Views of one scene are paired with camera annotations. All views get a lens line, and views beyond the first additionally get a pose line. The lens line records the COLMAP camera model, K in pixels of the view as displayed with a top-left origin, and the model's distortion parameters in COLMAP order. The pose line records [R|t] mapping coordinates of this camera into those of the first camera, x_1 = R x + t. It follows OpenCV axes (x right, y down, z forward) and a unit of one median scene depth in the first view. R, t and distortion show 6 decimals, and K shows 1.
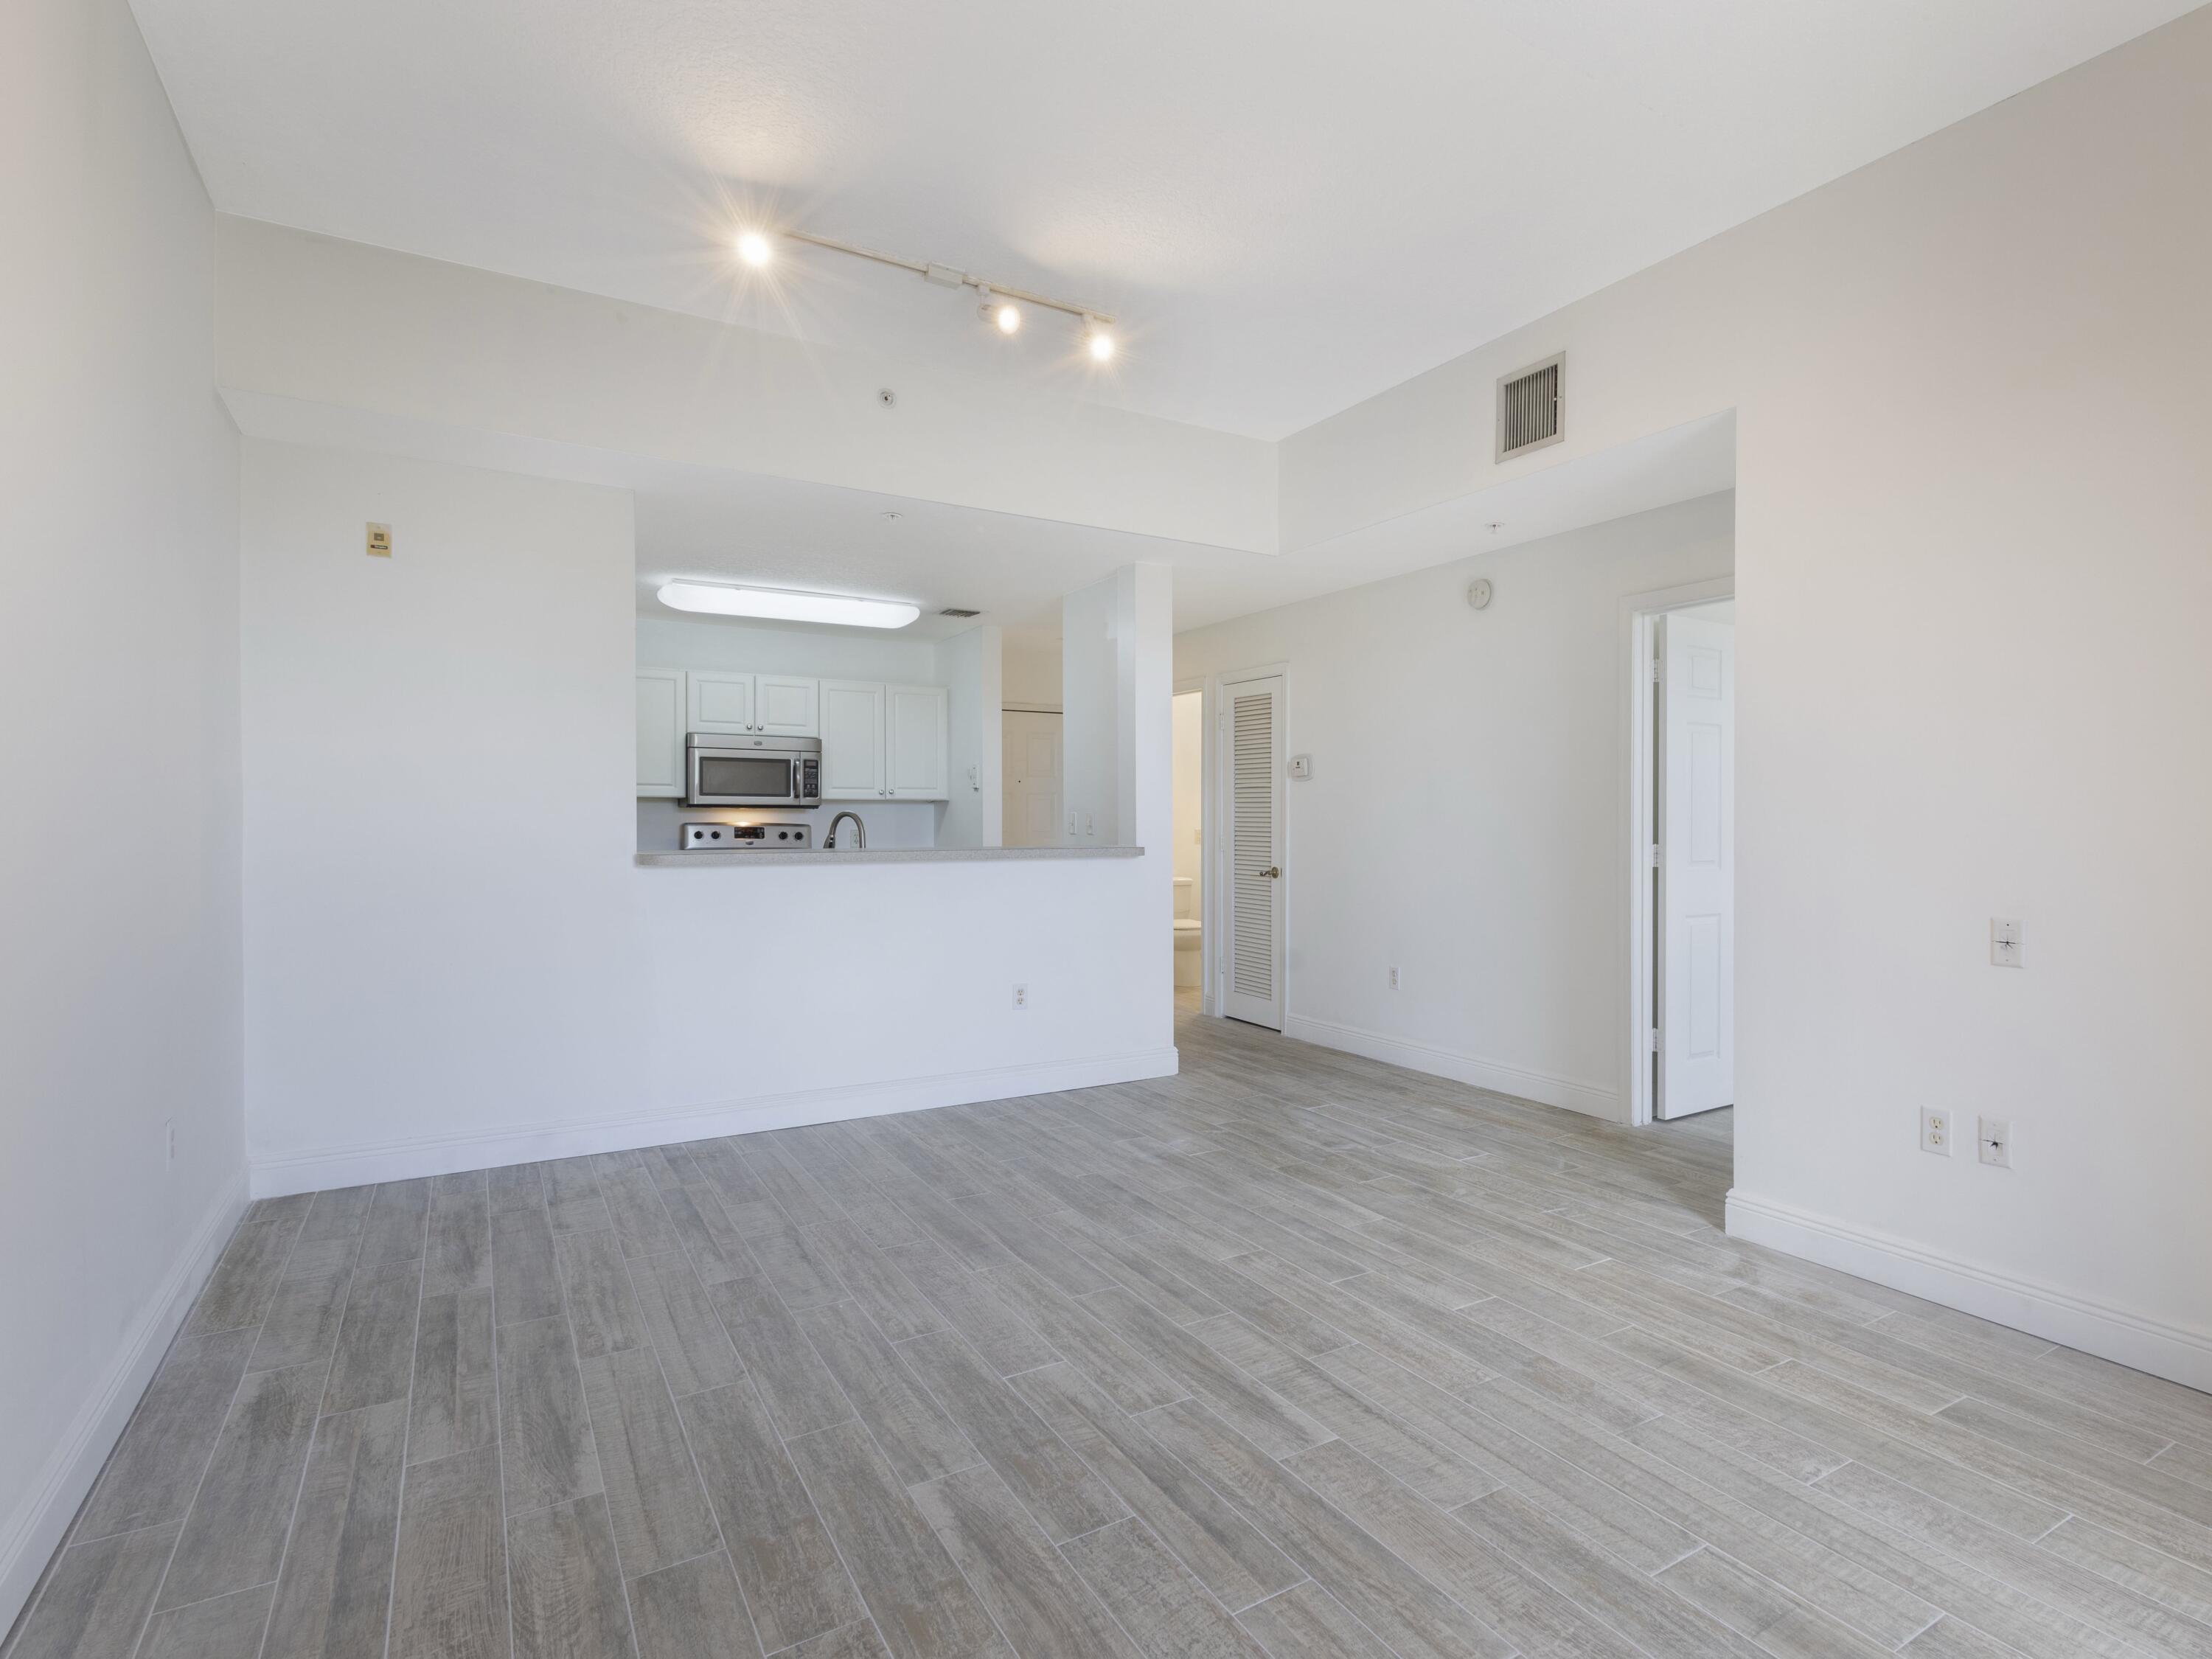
lens RADIAL K [[1129.7, 0, 1073.7], [0, 1129.7, 824.3], [0, 0, 1]] dist [0.004706, 0.000452]
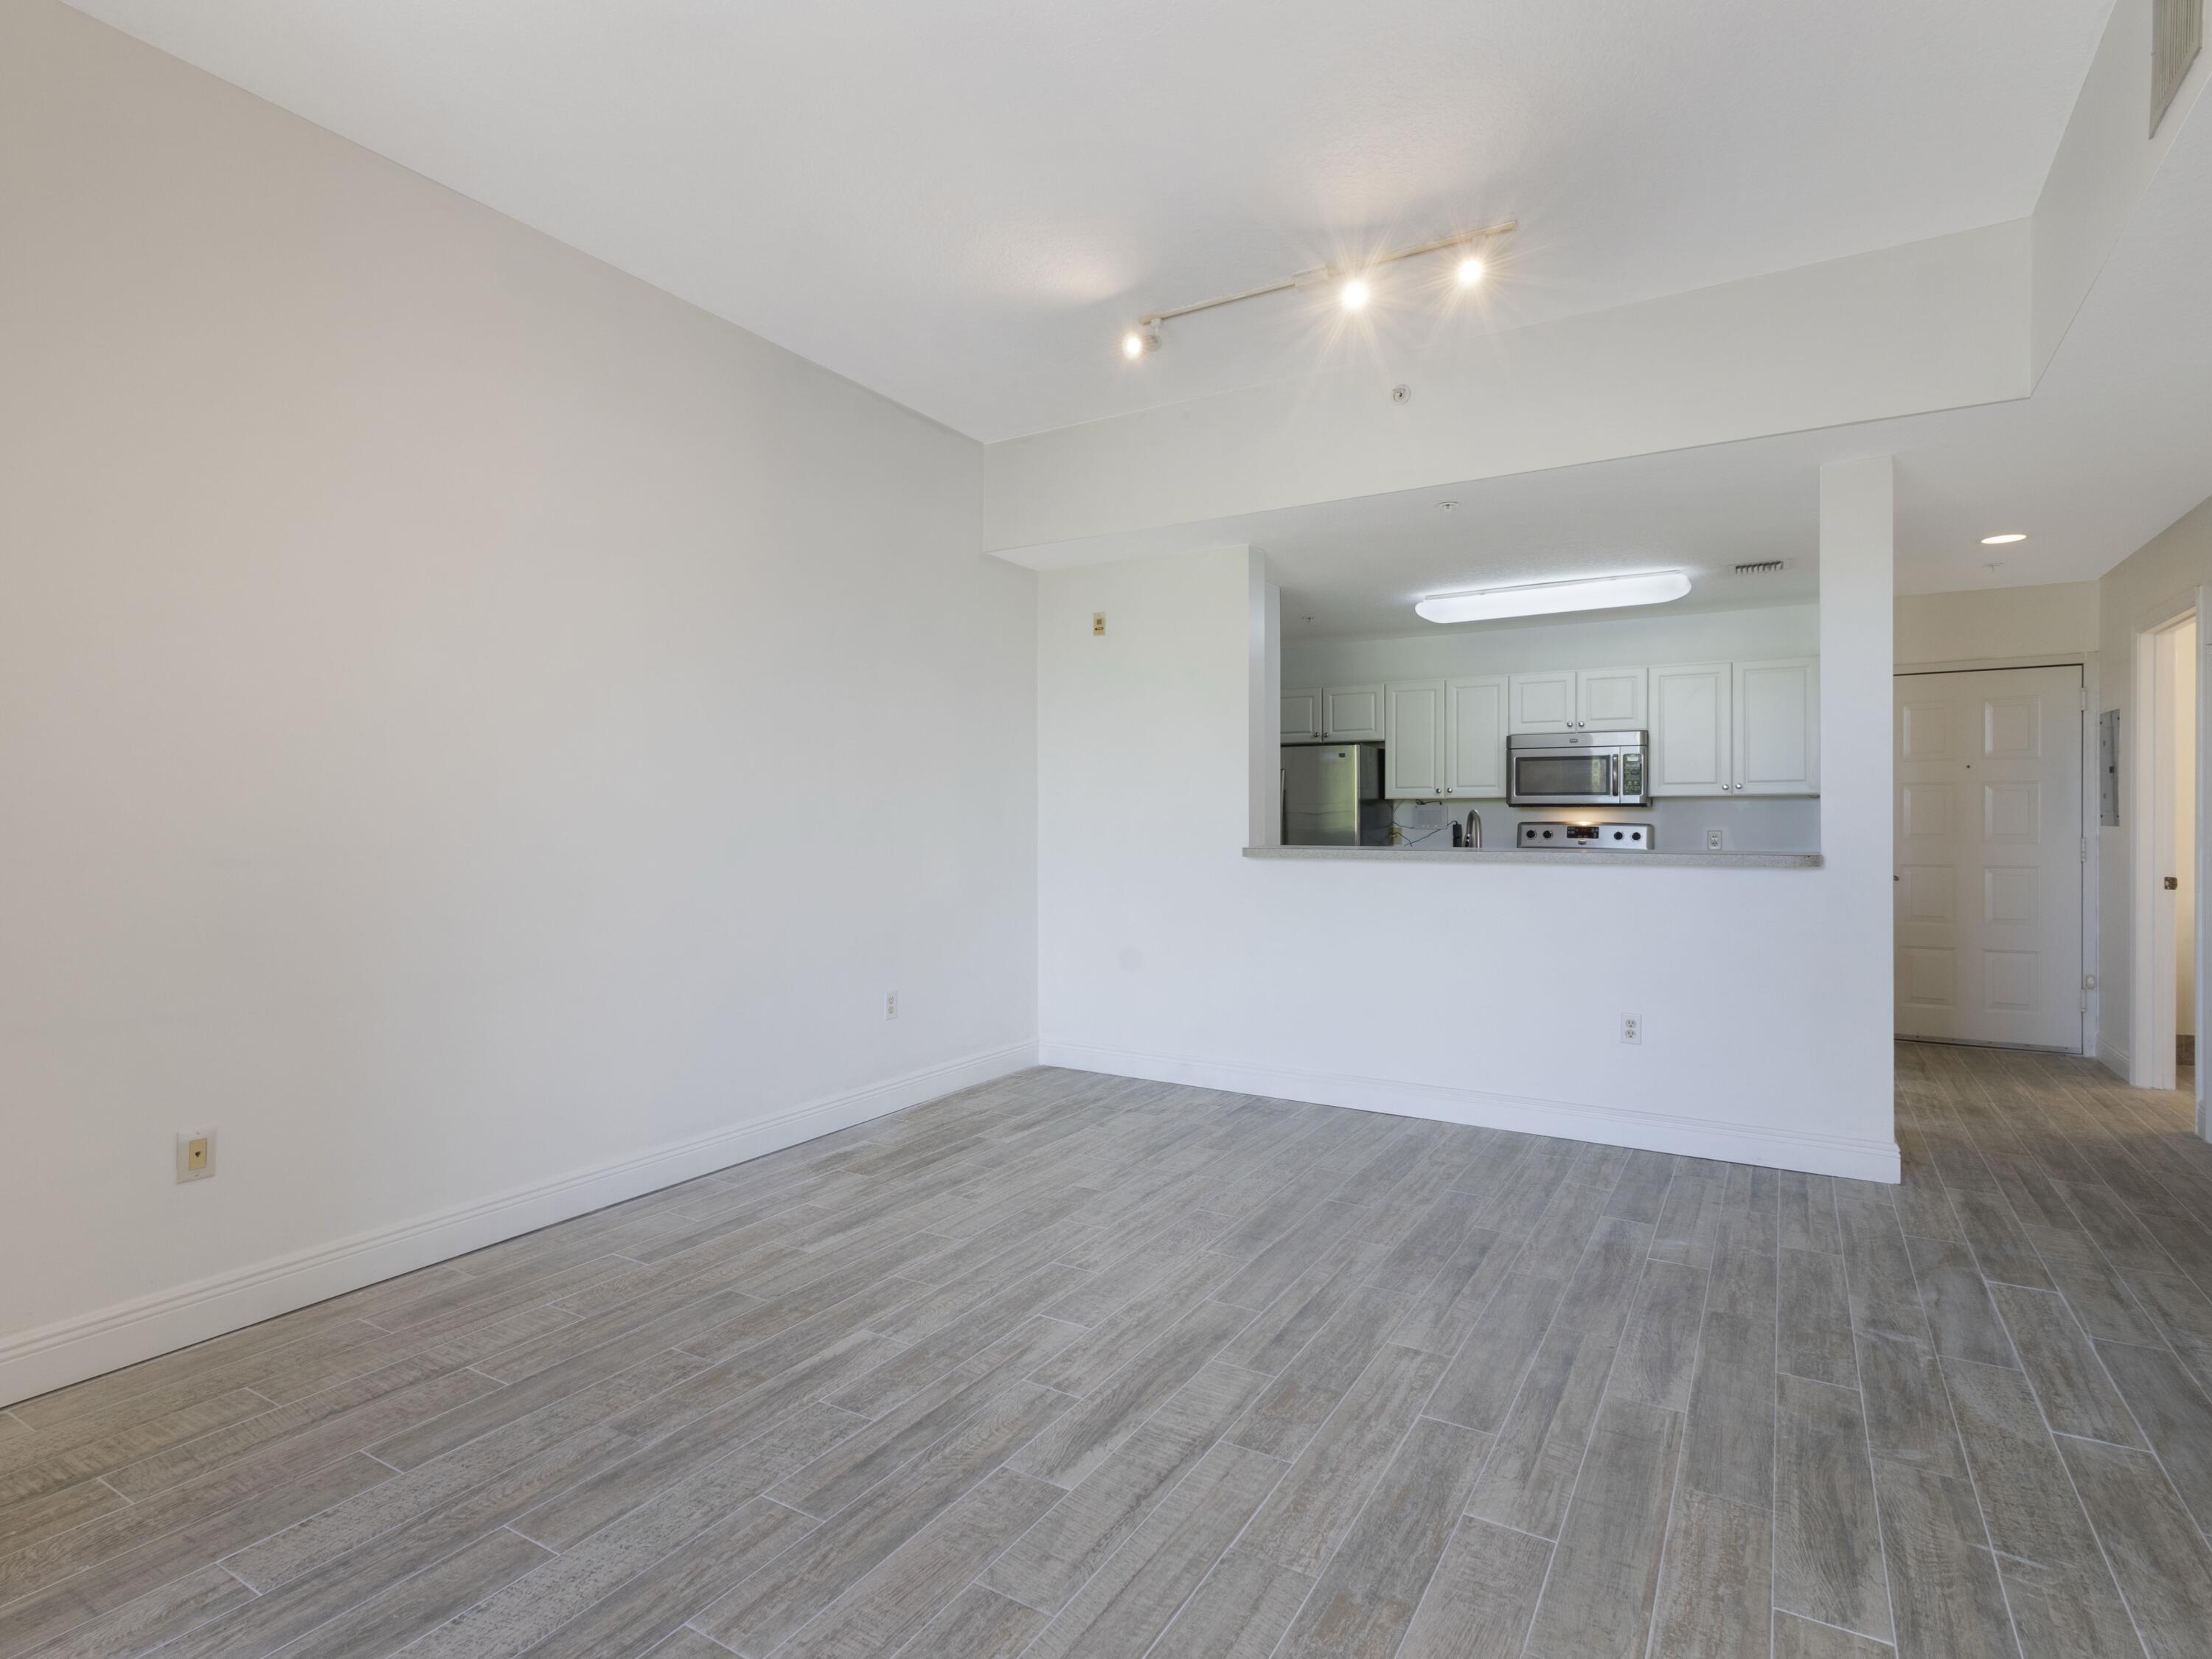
lens RADIAL K [[1088.5, 0, 1140.1], [0, 1088.5, 824.2], [0, 0, 1]] dist [0.009372, -0.002705]
pose [[0.496835, 0.002389, -0.867842, 0.662895], [-0.002766, 0.999995, 0.001169, 0.000698], [0.867841, 0.001820, 0.496839, 0.391933]]
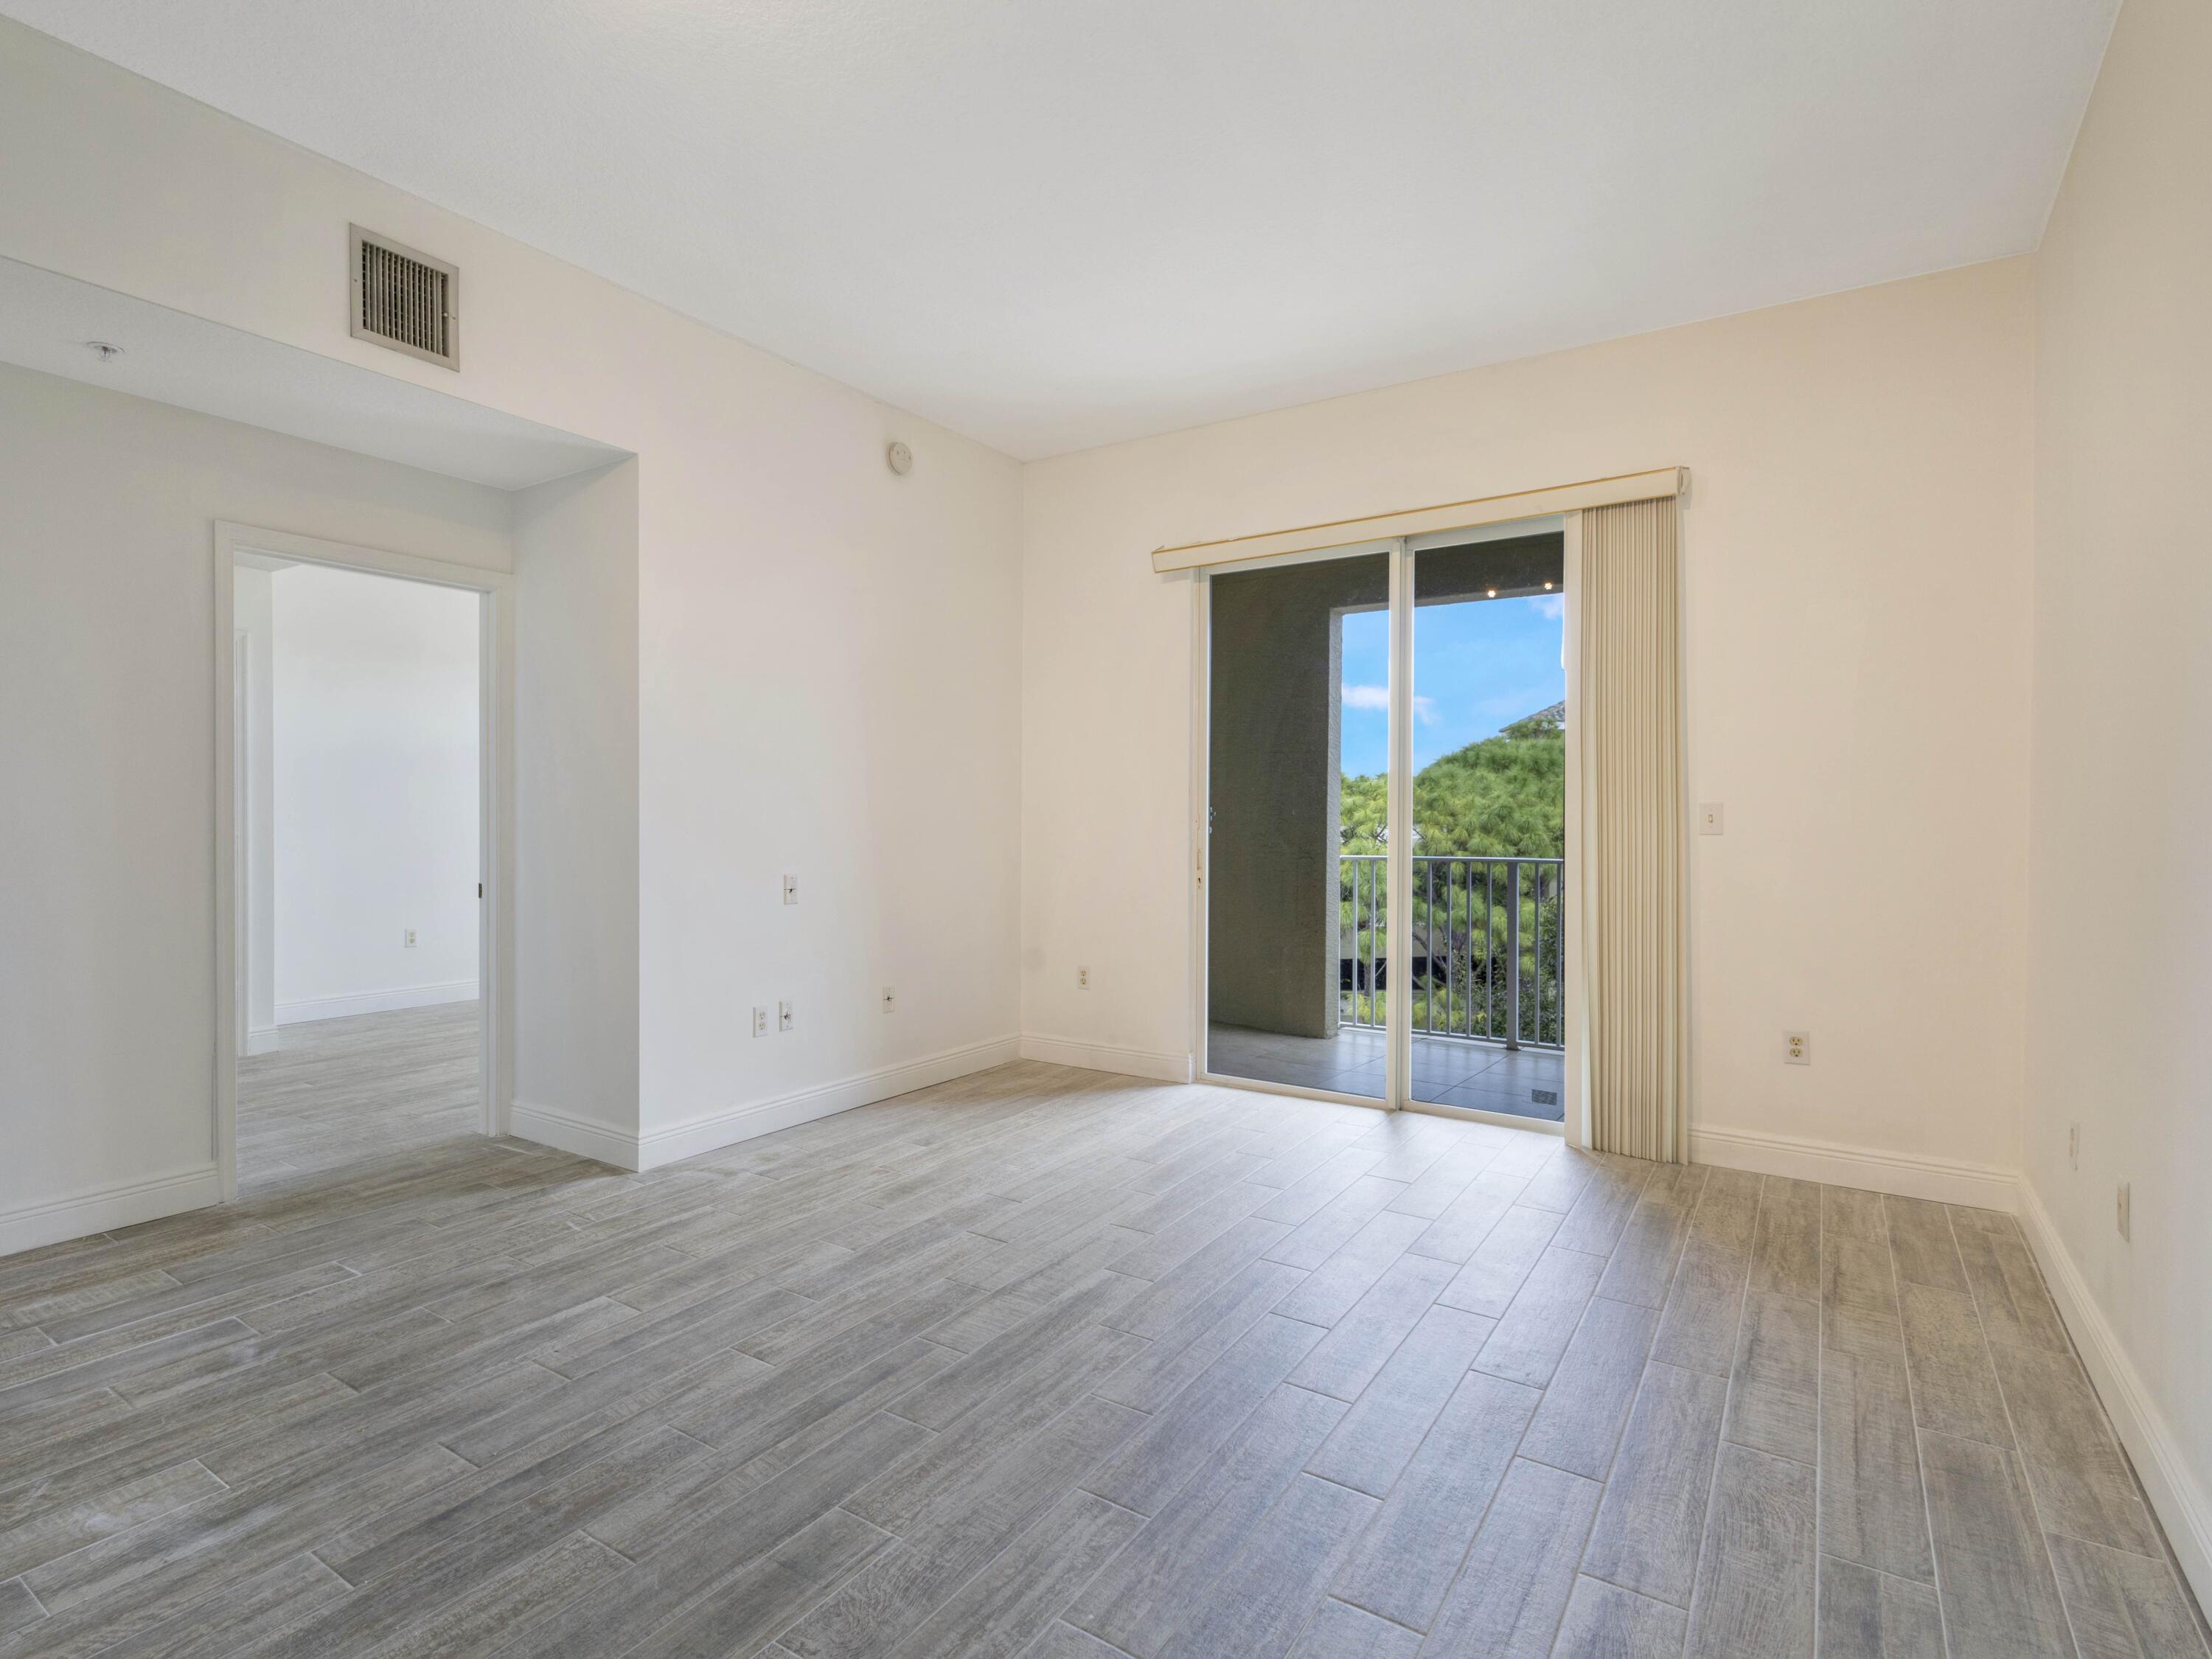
lens RADIAL K [[1088.5, 0, 1140.1], [0, 1088.5, 824.2], [0, 0, 1]] dist [0.009372, -0.002705]
pose [[-0.495803, -0.009388, 0.868384, -0.591022], [-0.001423, 0.999949, 0.009998, -0.002377], [-0.868434, 0.003722, -0.495791, 1.035755]]
